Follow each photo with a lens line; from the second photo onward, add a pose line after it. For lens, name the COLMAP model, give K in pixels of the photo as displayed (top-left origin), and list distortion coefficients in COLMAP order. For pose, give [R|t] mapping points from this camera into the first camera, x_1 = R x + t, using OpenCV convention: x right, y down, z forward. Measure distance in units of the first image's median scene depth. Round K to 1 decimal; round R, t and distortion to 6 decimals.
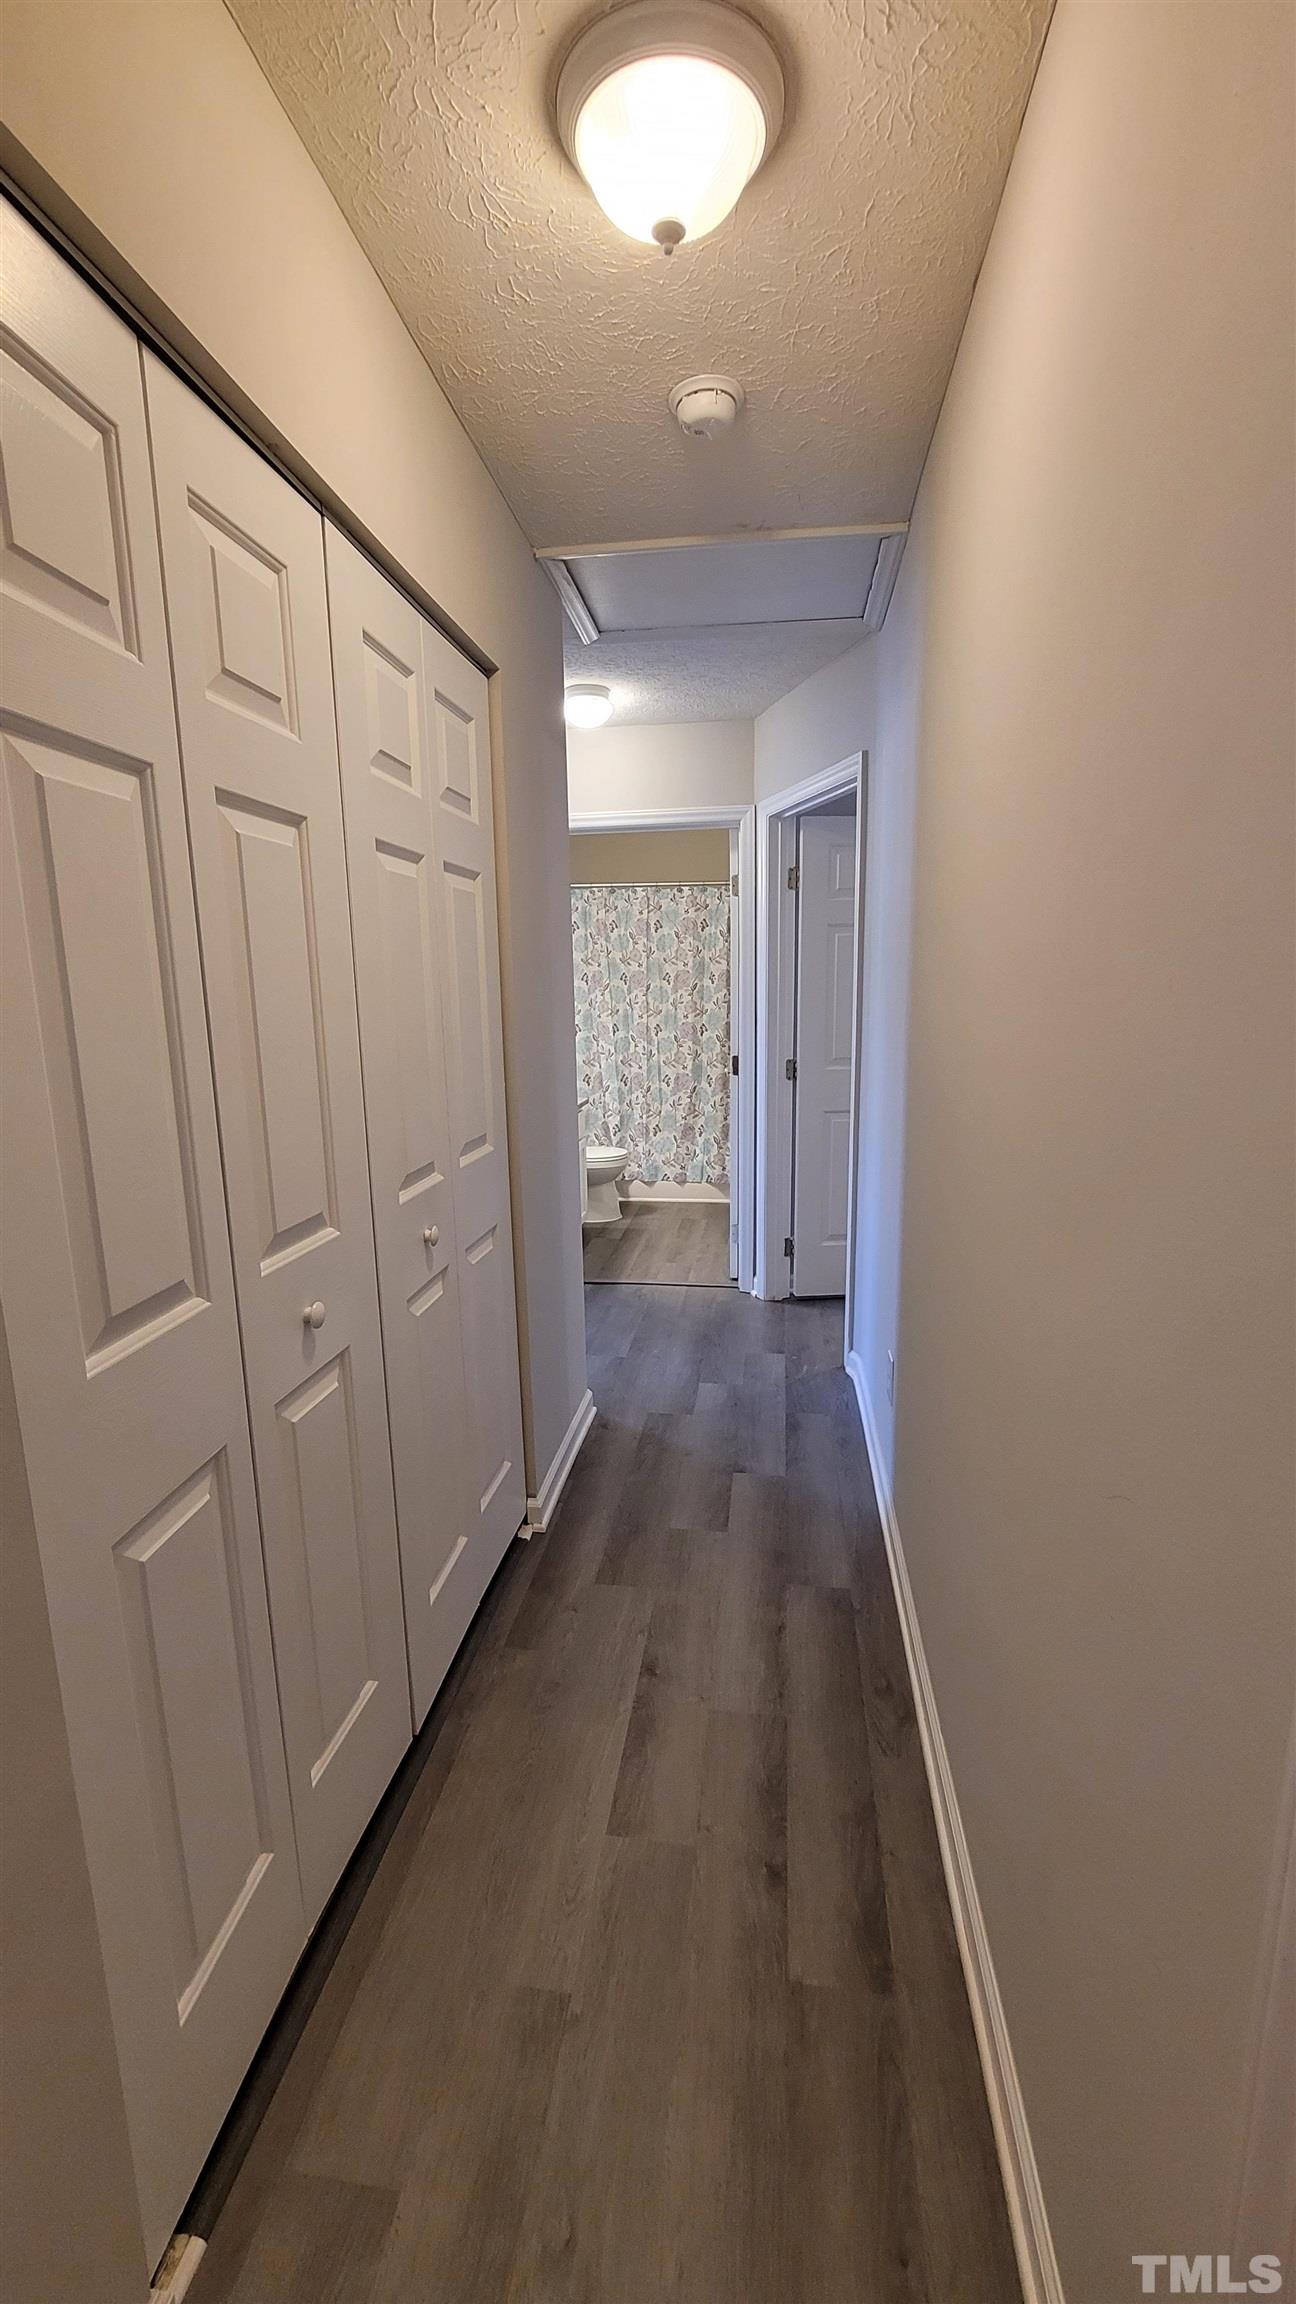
lens RADIAL K [[941.8, 0, 653.4], [0, 941.8, 1152.4], [0, 0, 1]] dist [-0.007266, 0.001940]
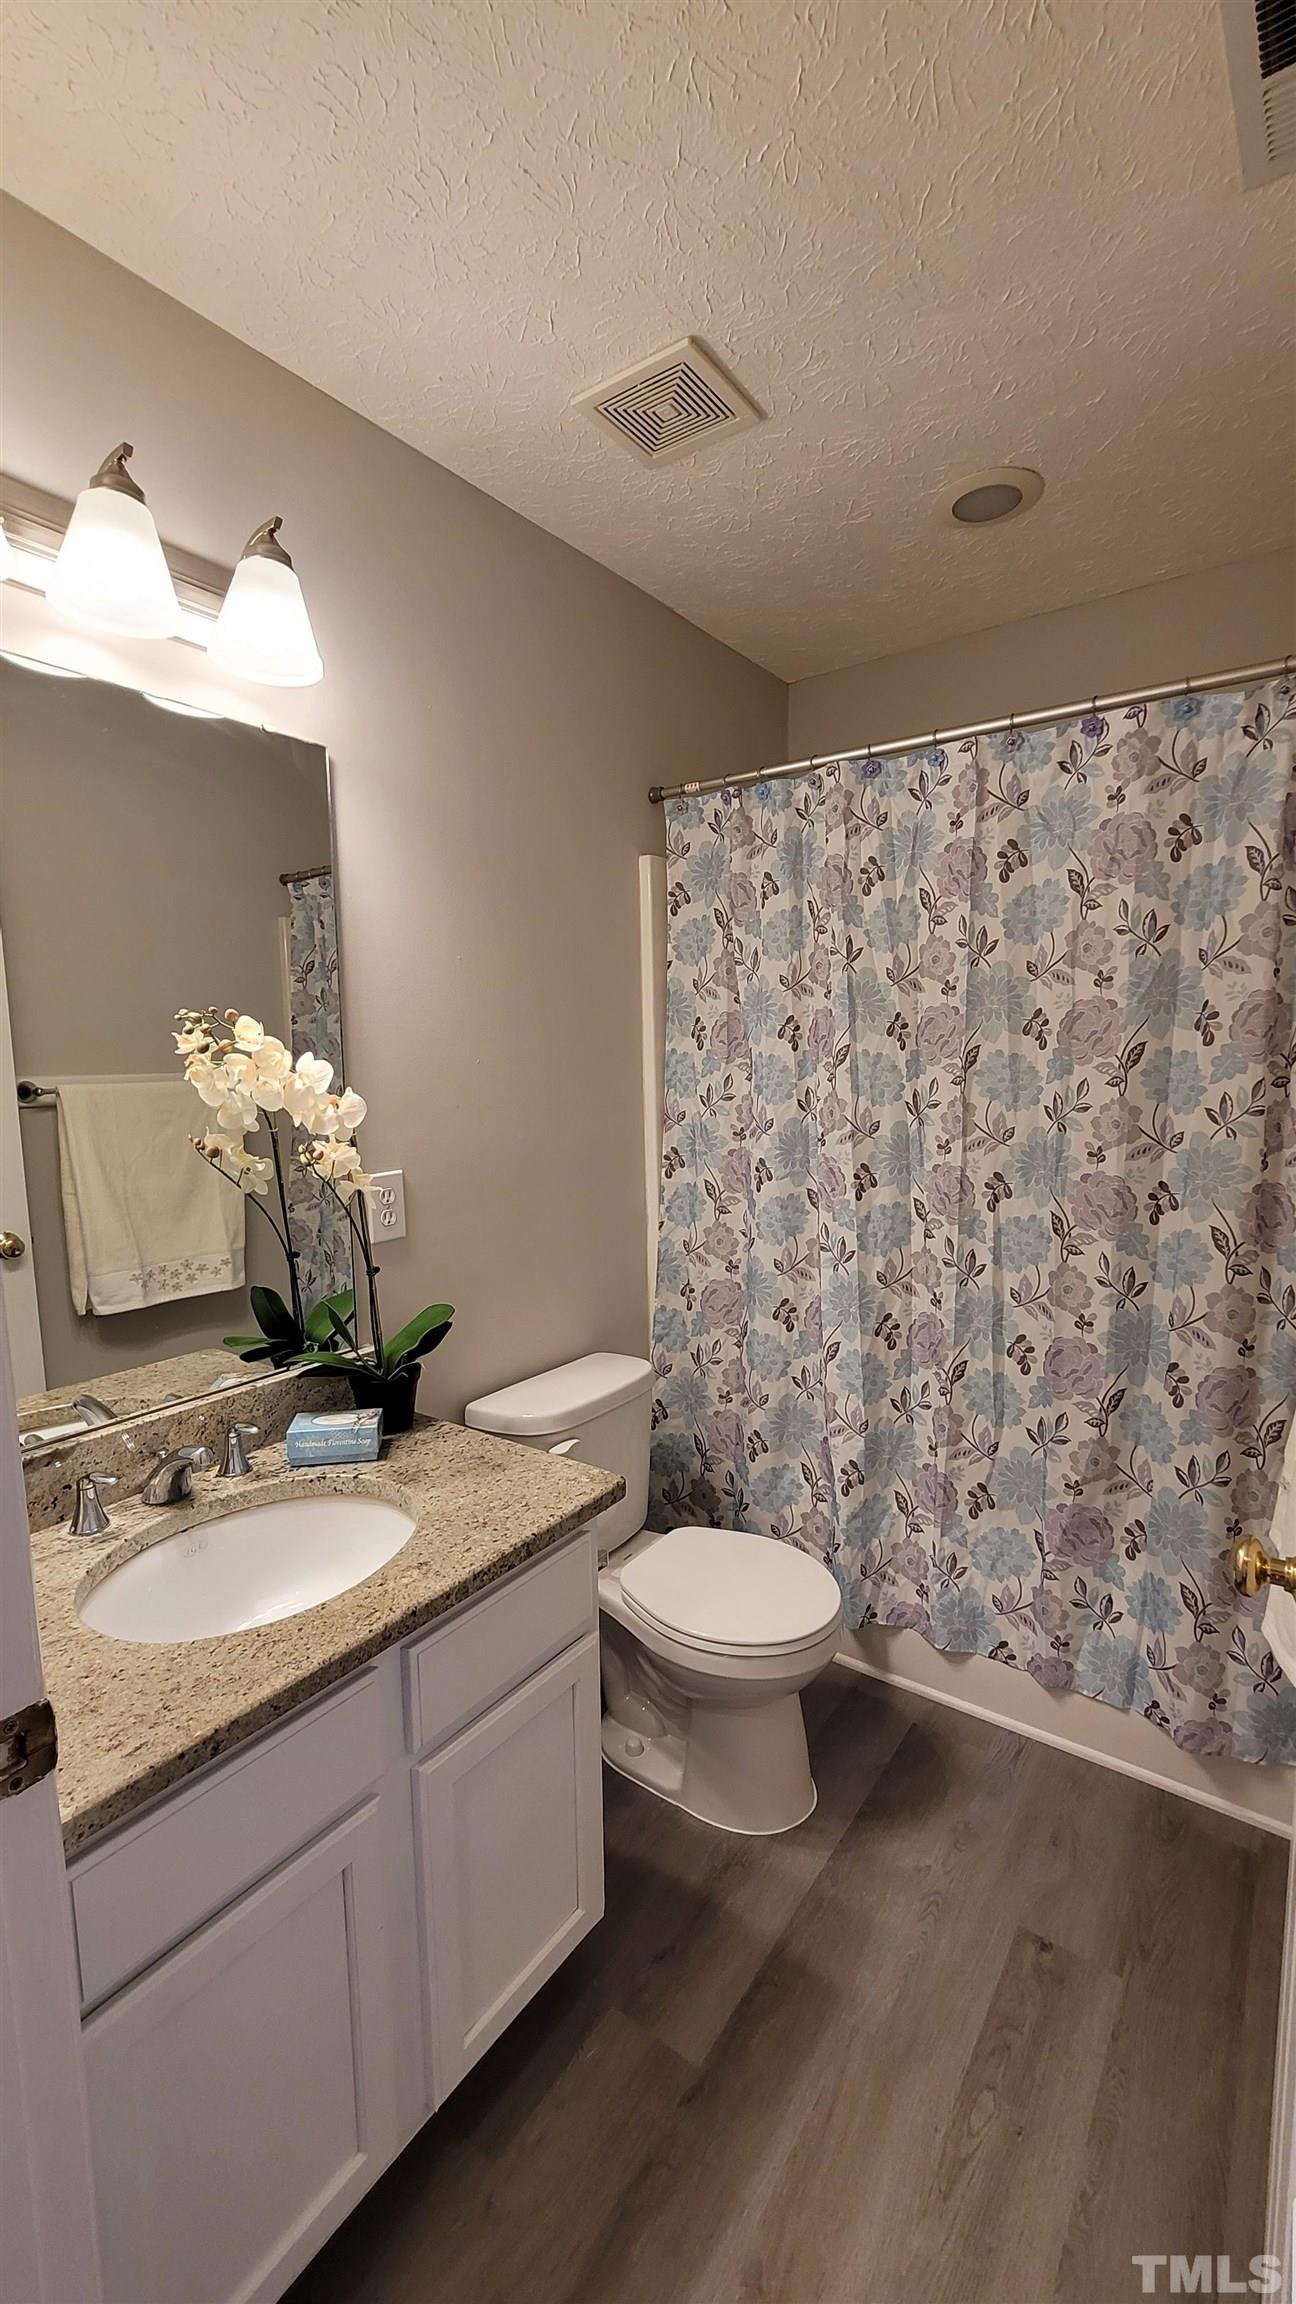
lens RADIAL K [[941.8, 0, 642.2], [0, 941.8, 1160.1], [0, 0, 1]] dist [-0.007266, 0.001940]
pose [[0.881140, 0.051934, -0.469994, 0.047234], [-0.082480, 0.995593, -0.044620, -0.117157], [0.465606, 0.078082, 0.881541, 0.670079]]
